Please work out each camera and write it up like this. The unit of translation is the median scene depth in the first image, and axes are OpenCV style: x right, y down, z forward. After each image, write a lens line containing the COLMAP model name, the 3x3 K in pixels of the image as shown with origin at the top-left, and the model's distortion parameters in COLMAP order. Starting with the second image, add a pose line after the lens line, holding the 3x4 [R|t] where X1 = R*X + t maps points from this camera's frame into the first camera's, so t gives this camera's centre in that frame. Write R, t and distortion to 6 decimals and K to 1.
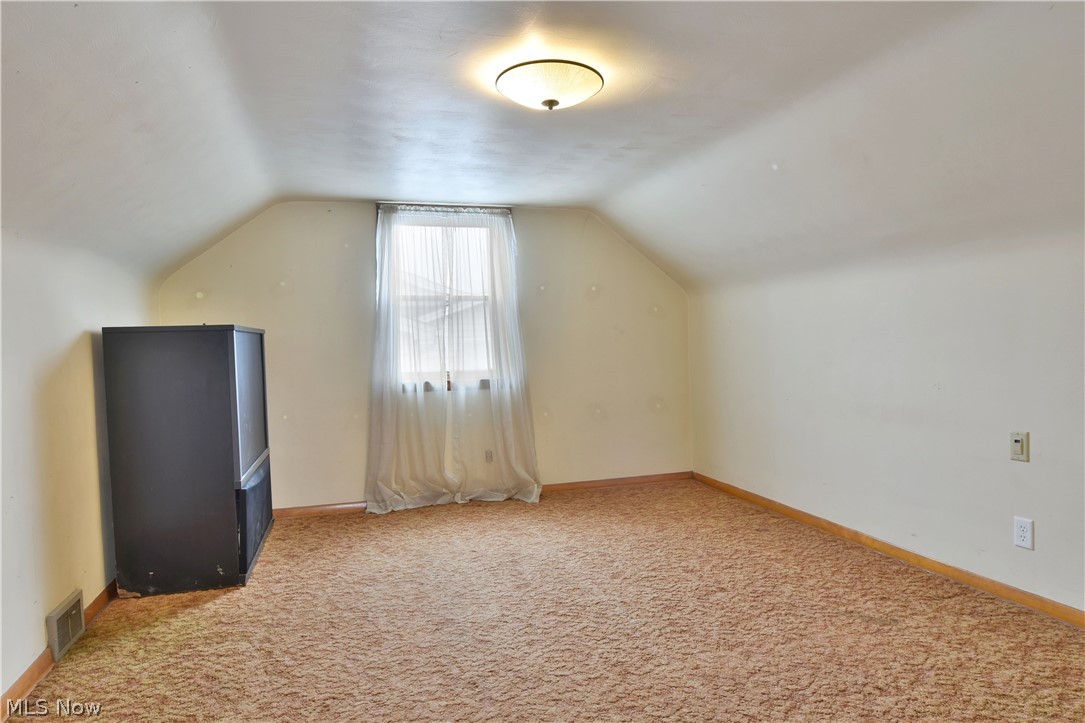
lens RADIAL K [[656.2, 0, 543.6], [0, 656.2, 364.4], [0, 0, 1]] dist [-0.014382, -0.003791]
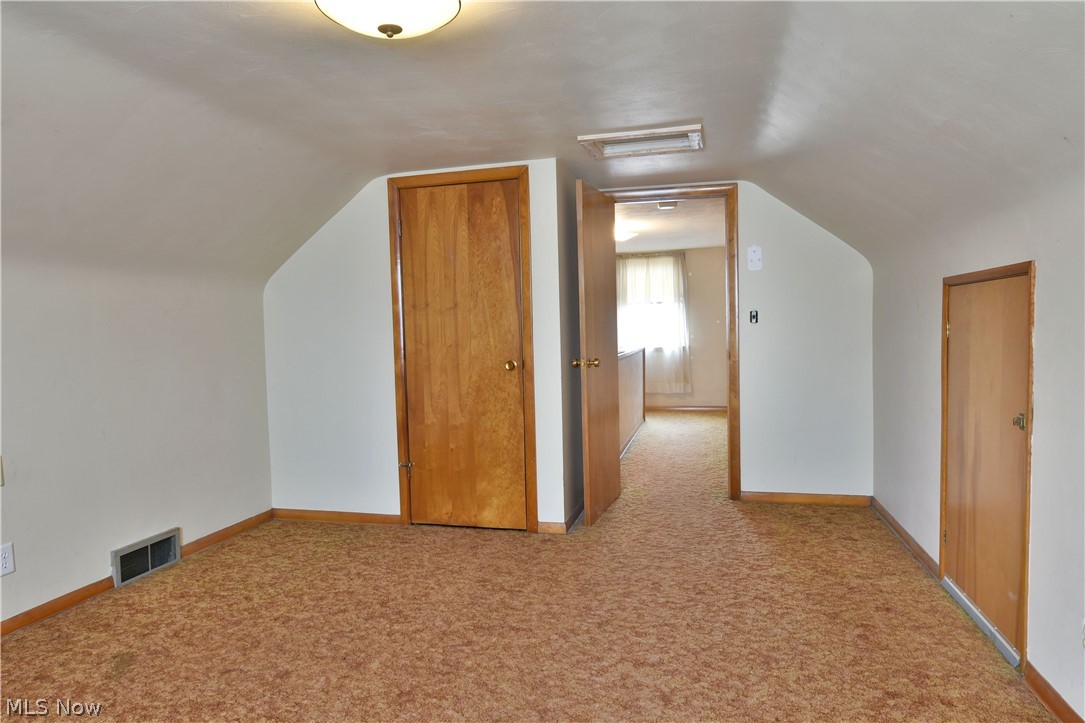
lens RADIAL K [[656.2, 0, 543.6], [0, 656.2, 364.4], [0, 0, 1]] dist [-0.014382, -0.003791]
pose [[-0.861094, 0.036452, 0.507138, -0.496360], [0.078002, 0.995090, 0.060918, -0.023158], [-0.502427, 0.092014, -0.859709, 1.589375]]
